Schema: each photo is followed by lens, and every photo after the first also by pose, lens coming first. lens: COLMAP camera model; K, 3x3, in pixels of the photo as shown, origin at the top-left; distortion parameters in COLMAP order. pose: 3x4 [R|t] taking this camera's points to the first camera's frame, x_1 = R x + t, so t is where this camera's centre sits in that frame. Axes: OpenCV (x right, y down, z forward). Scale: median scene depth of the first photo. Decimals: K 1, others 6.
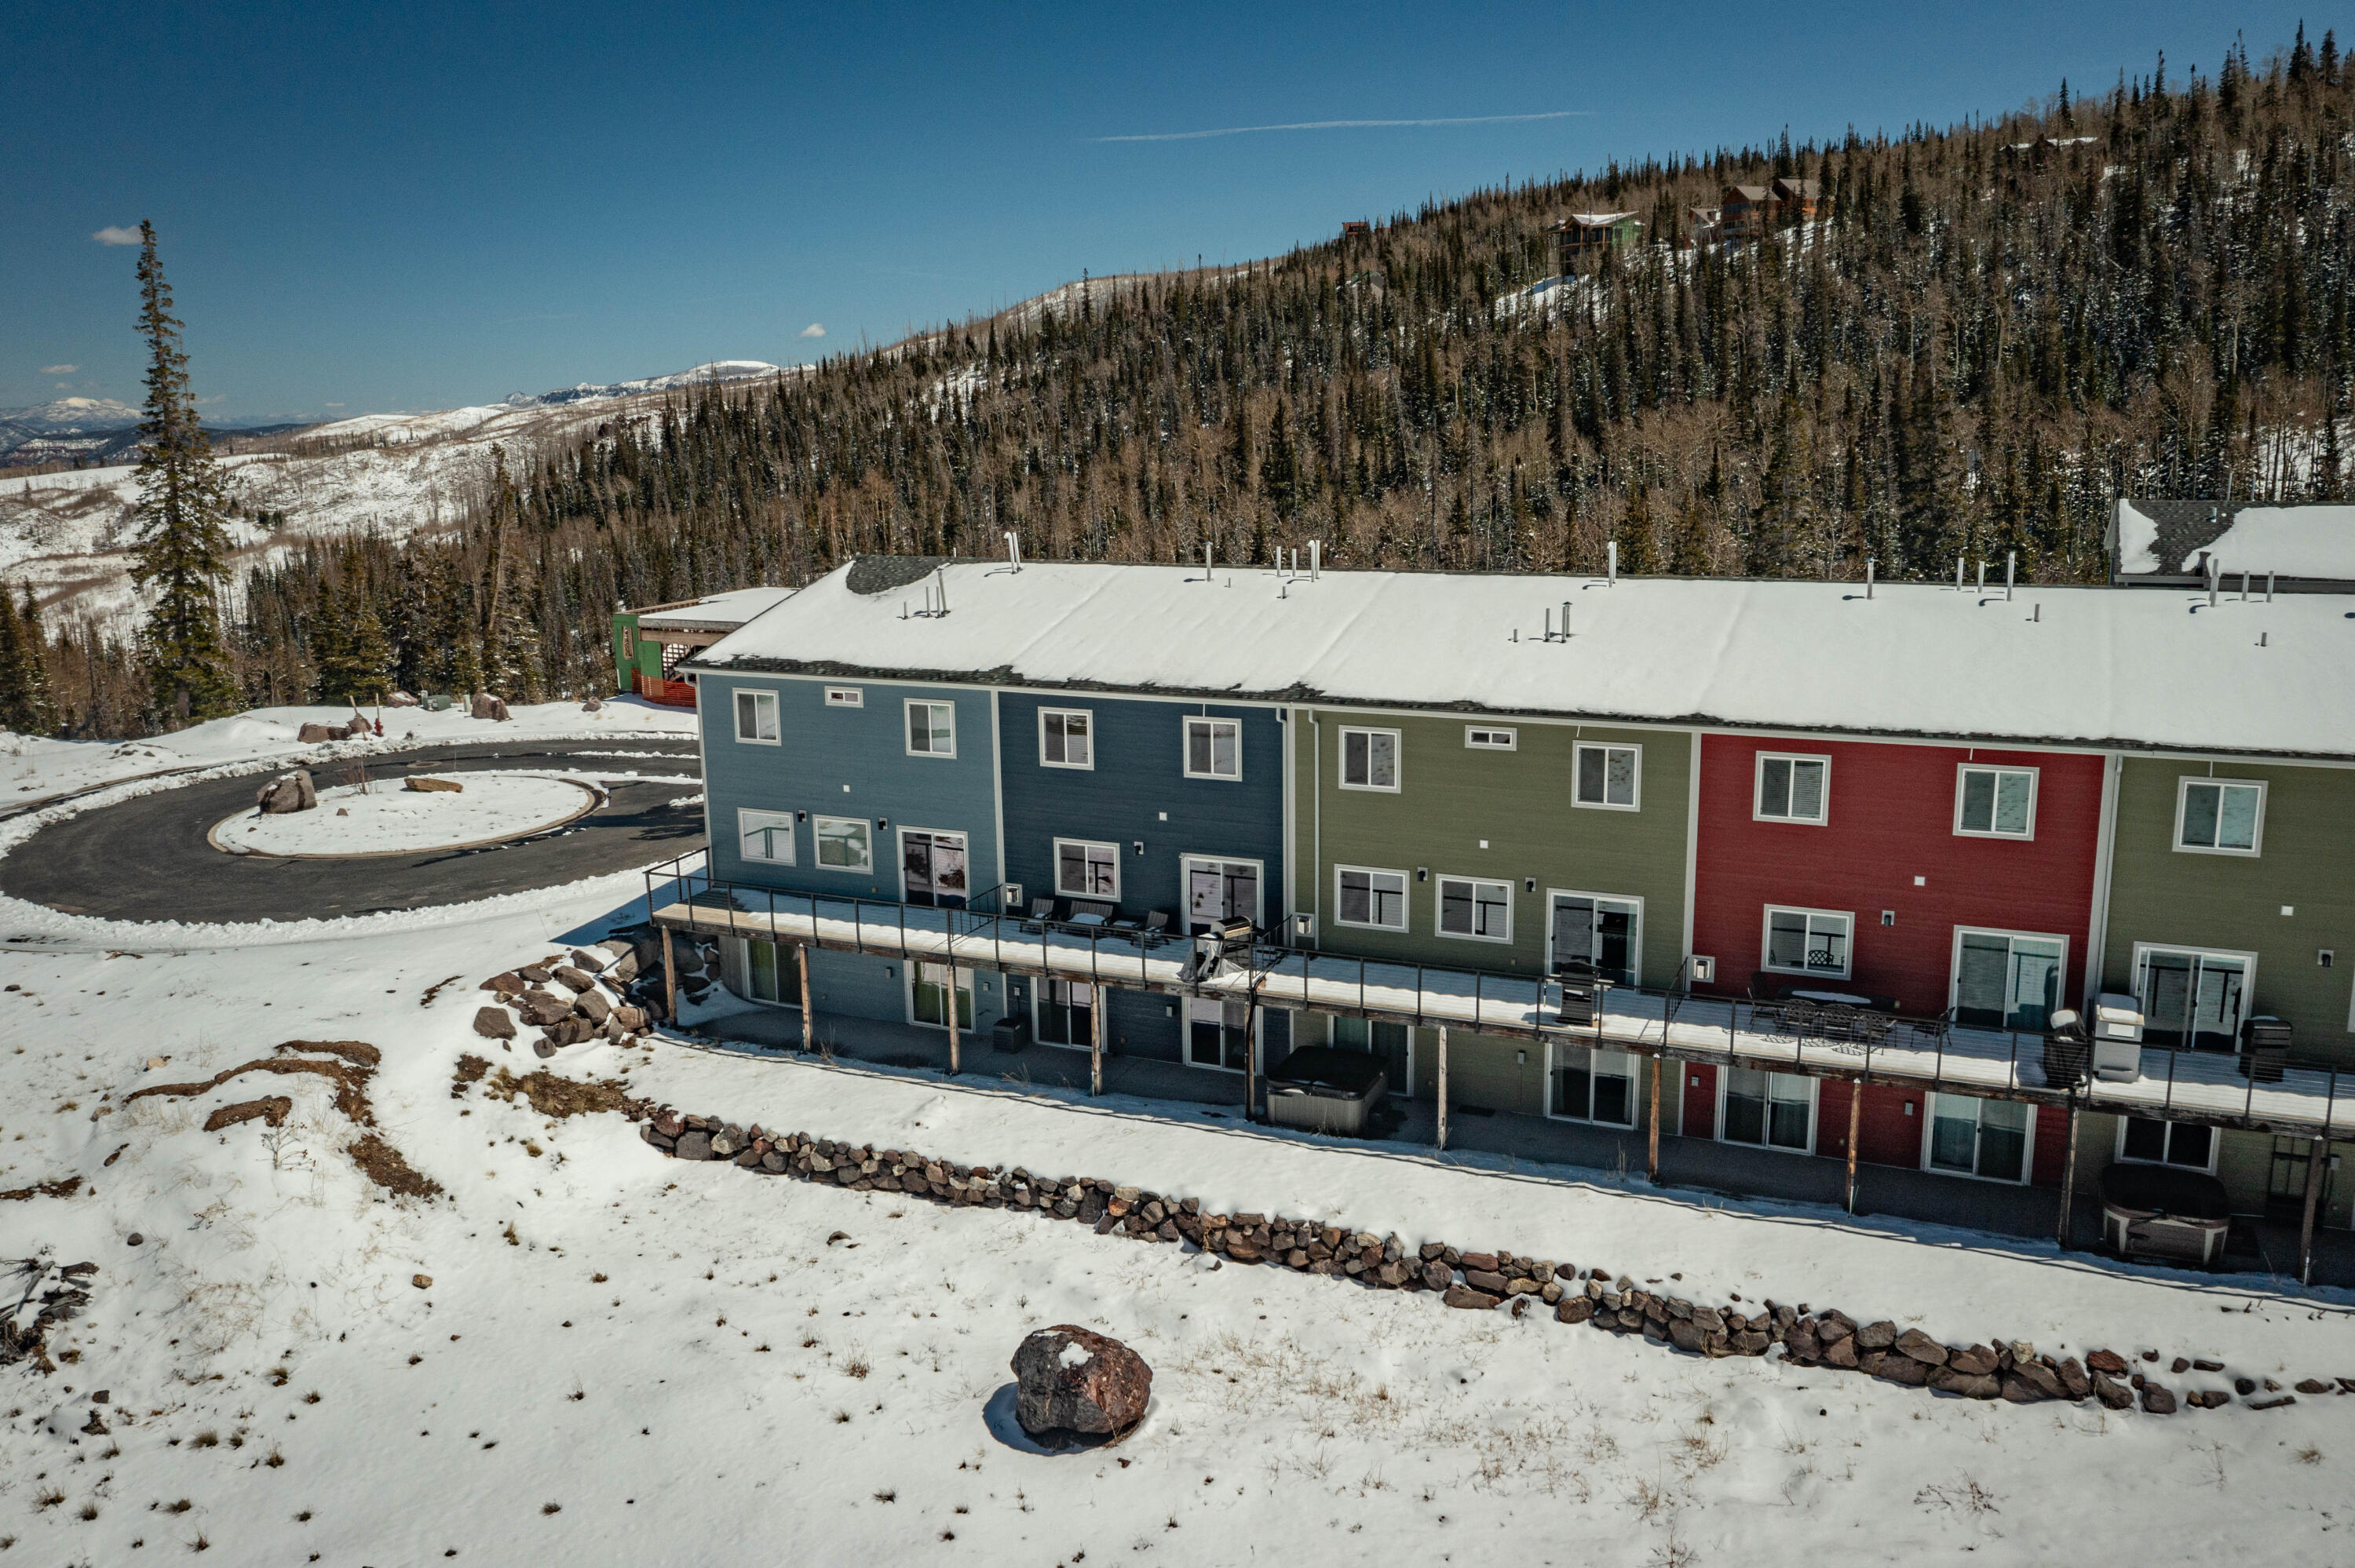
lens RADIAL K [[1899.0, 0, 1179.2], [0, 1899.0, 783.8], [0, 0, 1]] dist [-0.029318, 0.003614]
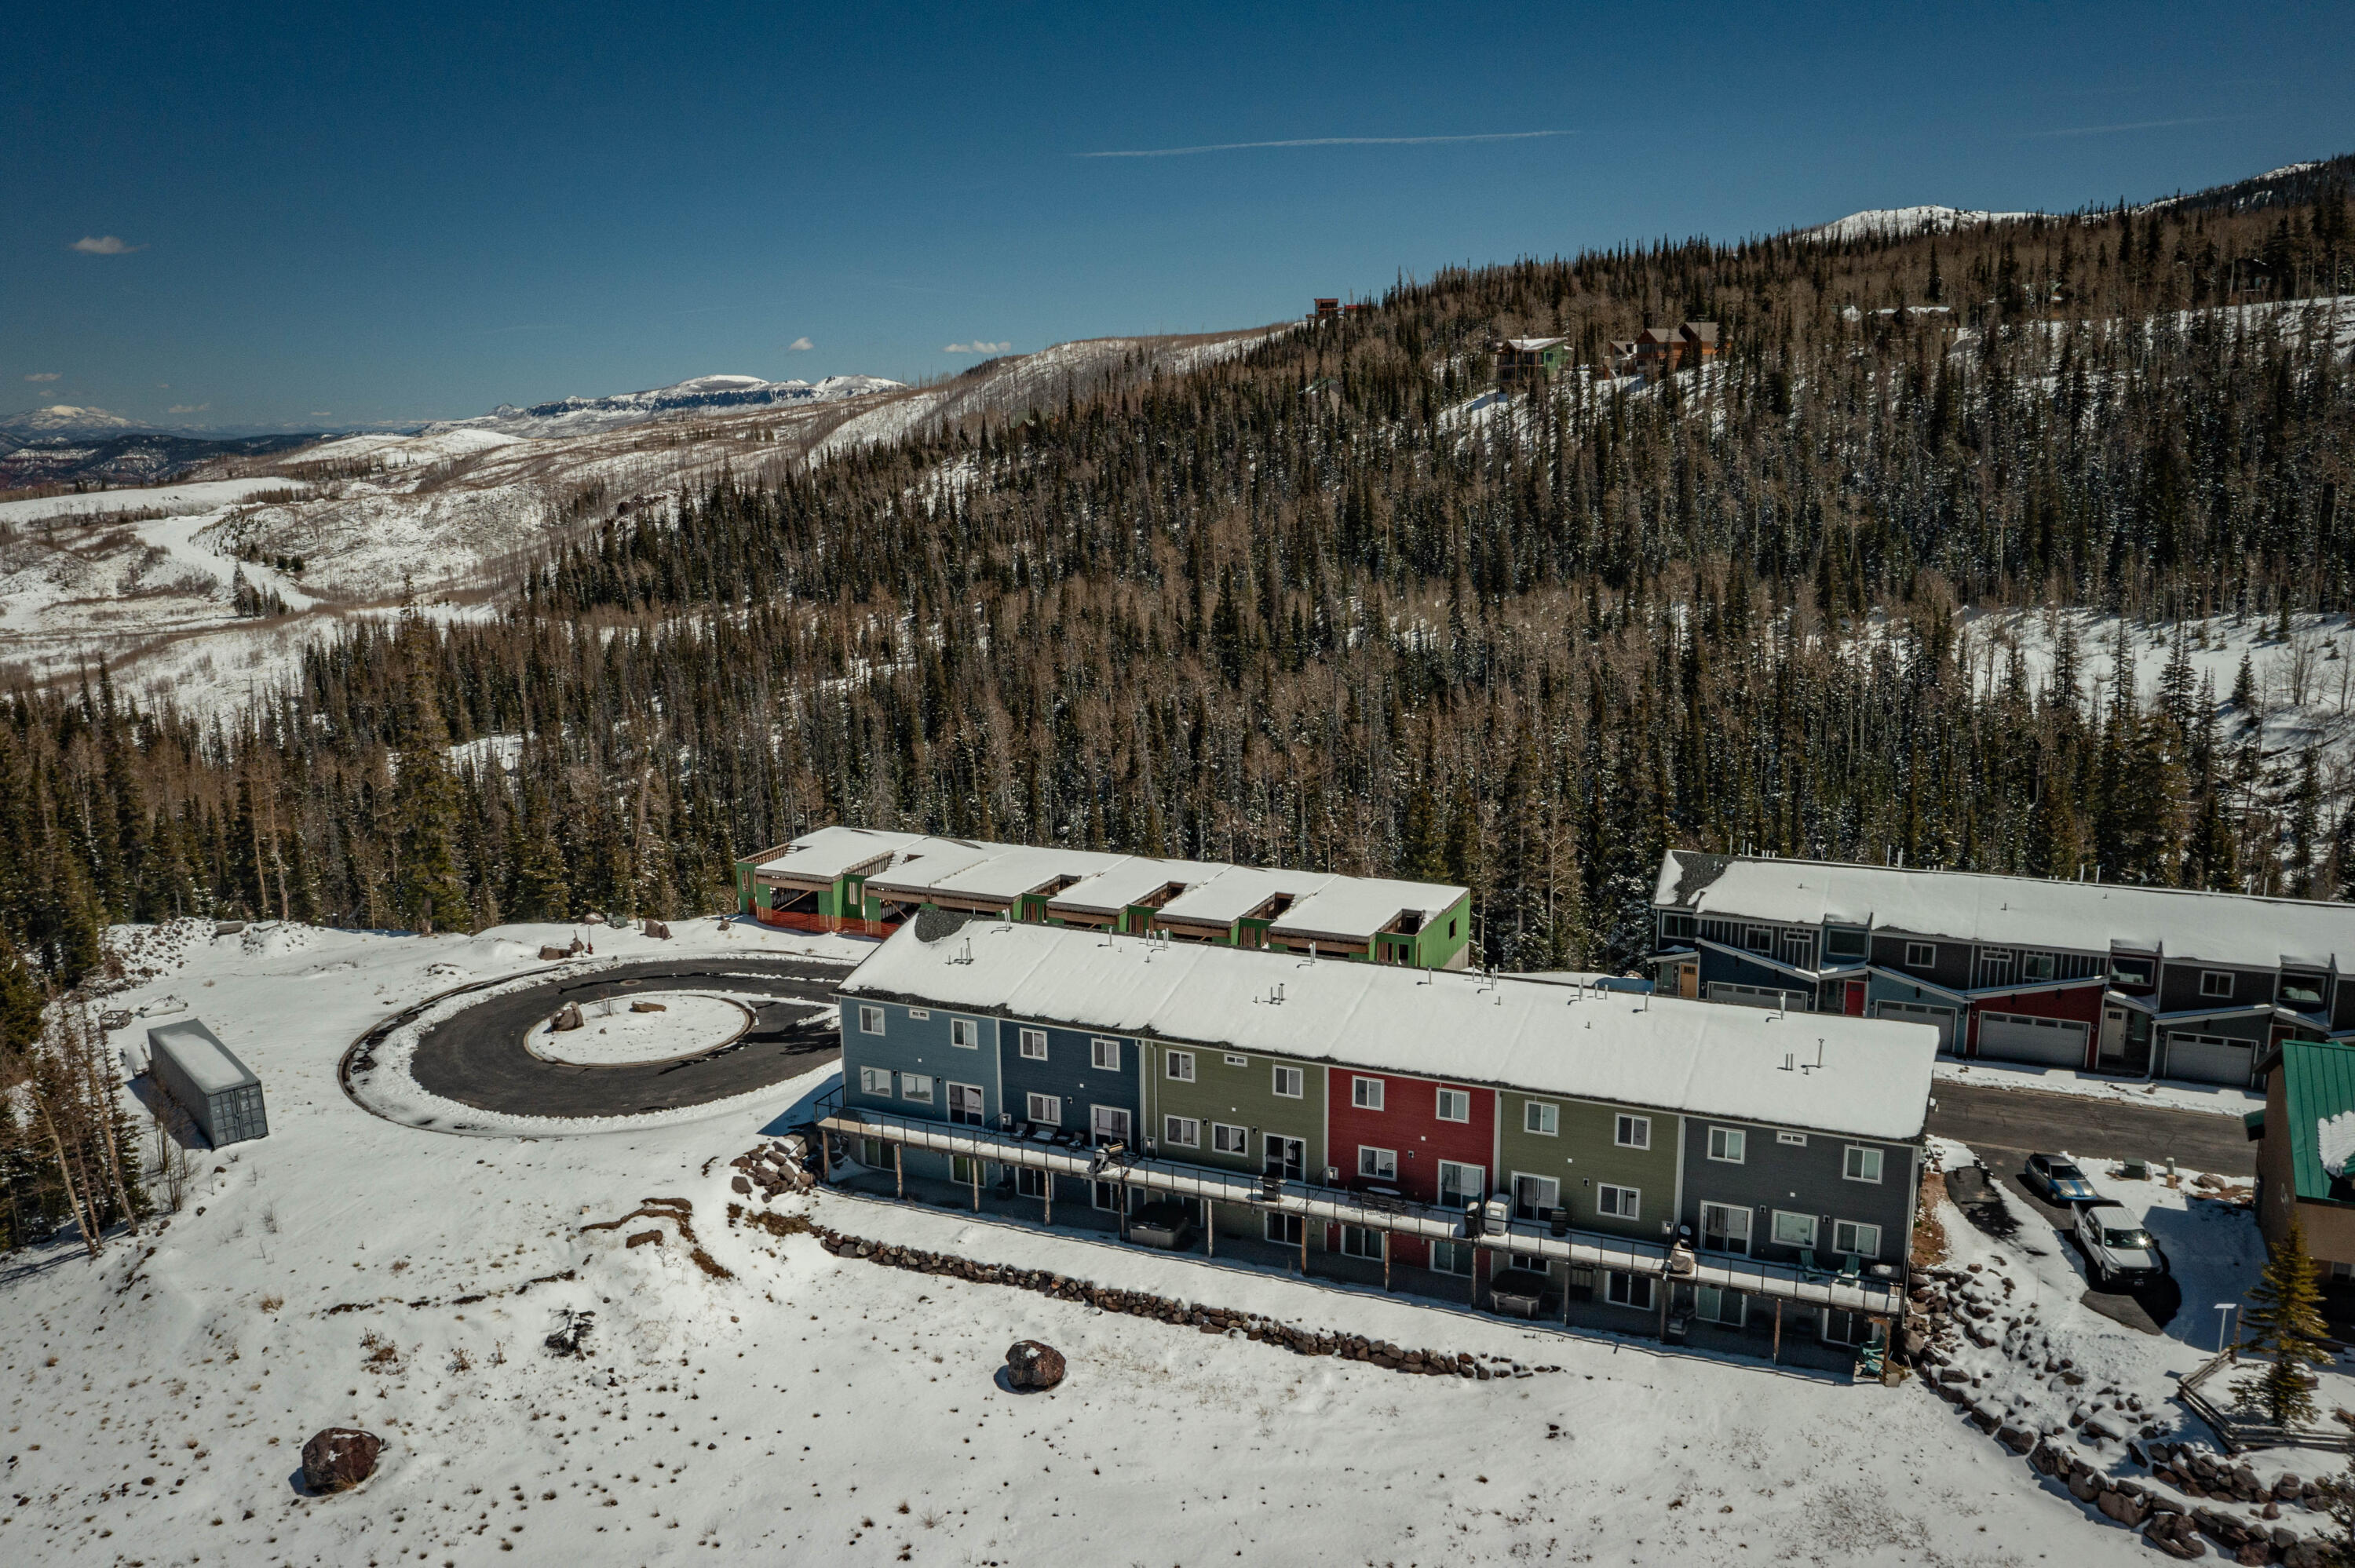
lens RADIAL K [[1899.0, 0, 1173.3], [0, 1899.0, 779.5], [0, 0, 1]] dist [-0.029318, 0.003614]
pose [[0.999981, 0.004638, 0.003964, 0.075758], [-0.004596, 0.999934, -0.010489, -0.275141], [-0.004012, 0.010471, 0.999937, -0.968010]]
